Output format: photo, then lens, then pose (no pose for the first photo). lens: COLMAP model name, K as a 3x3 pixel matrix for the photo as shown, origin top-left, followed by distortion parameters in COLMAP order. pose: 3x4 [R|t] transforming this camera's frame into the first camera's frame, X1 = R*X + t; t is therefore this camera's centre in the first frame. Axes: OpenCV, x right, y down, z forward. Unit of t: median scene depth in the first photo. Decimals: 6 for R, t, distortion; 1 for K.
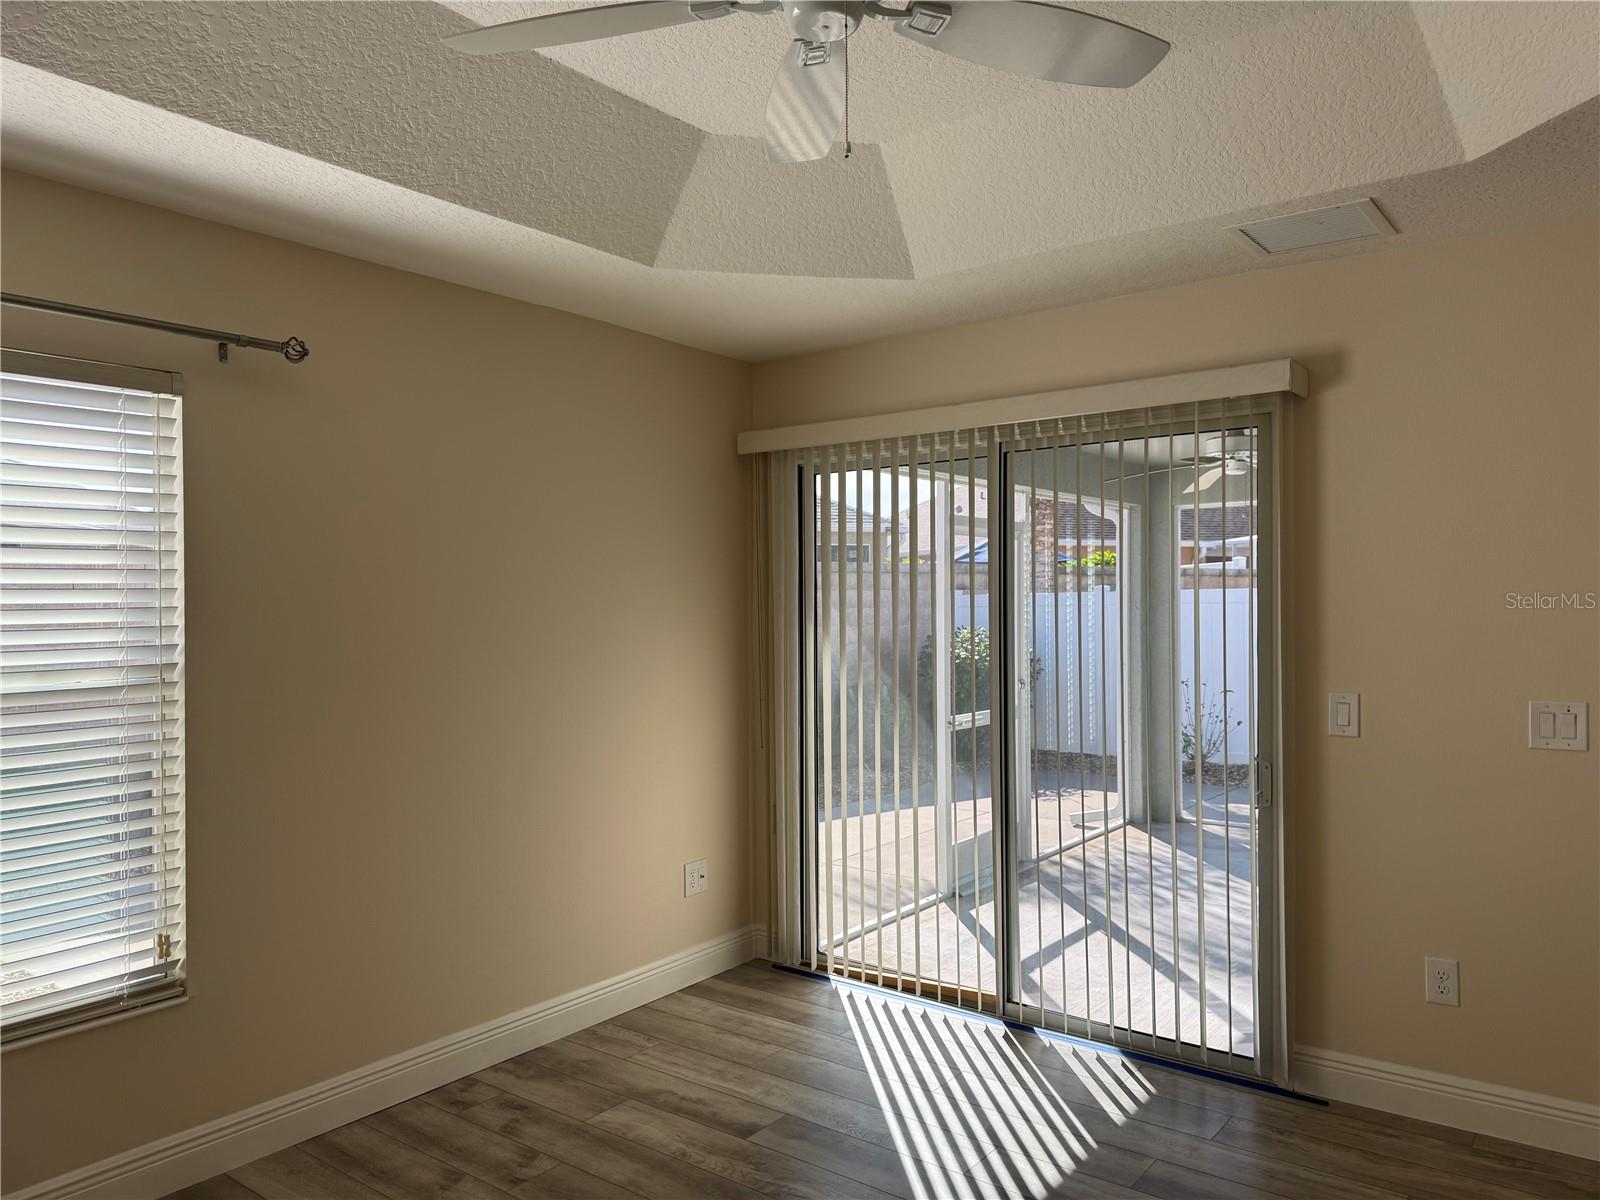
lens RADIAL K [[1127.2, 0, 805.4], [0, 1127.2, 604.4], [0, 0, 1]] dist [0.071334, -0.107317]
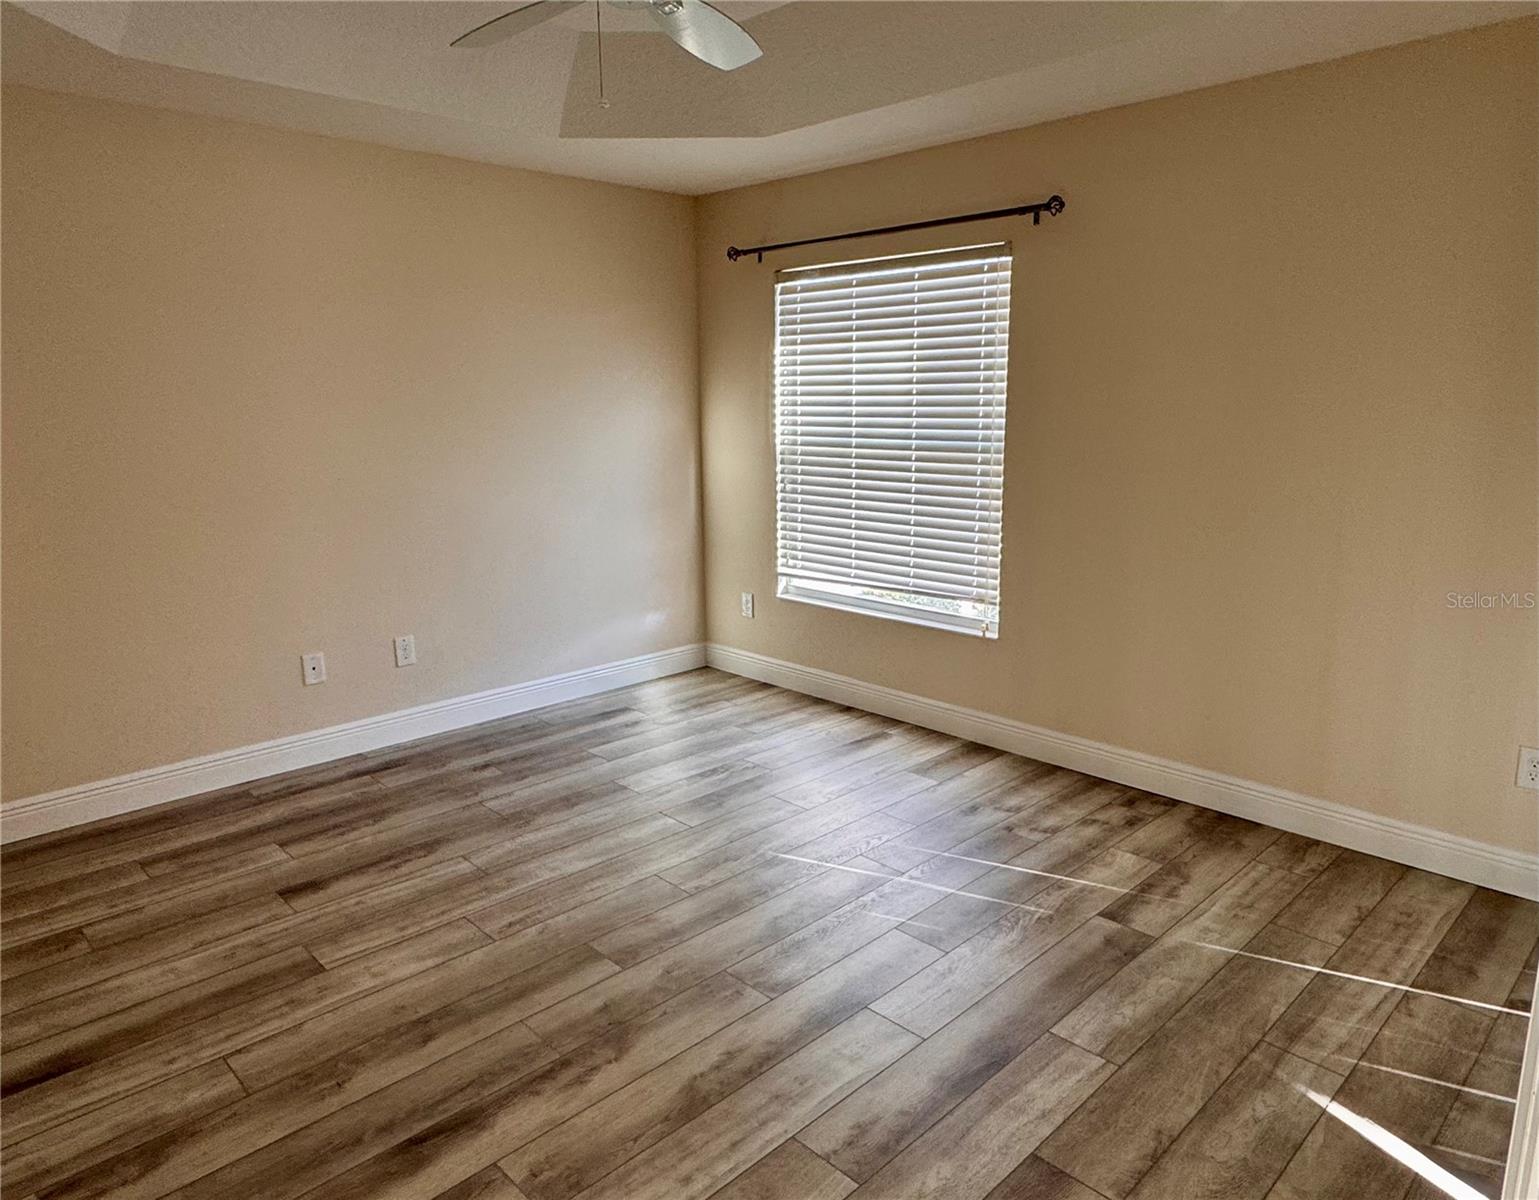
lens RADIAL K [[1002.4, 0, 769.5], [0, 1002.4, 600.0], [0, 0, 1]] dist [0.000076, -0.000142]
pose [[-0.146515, 0.211173, -0.966405, 0.789761], [0.011273, 0.977241, 0.211832, -0.018888], [0.989144, 0.020142, -0.145561, 0.781558]]
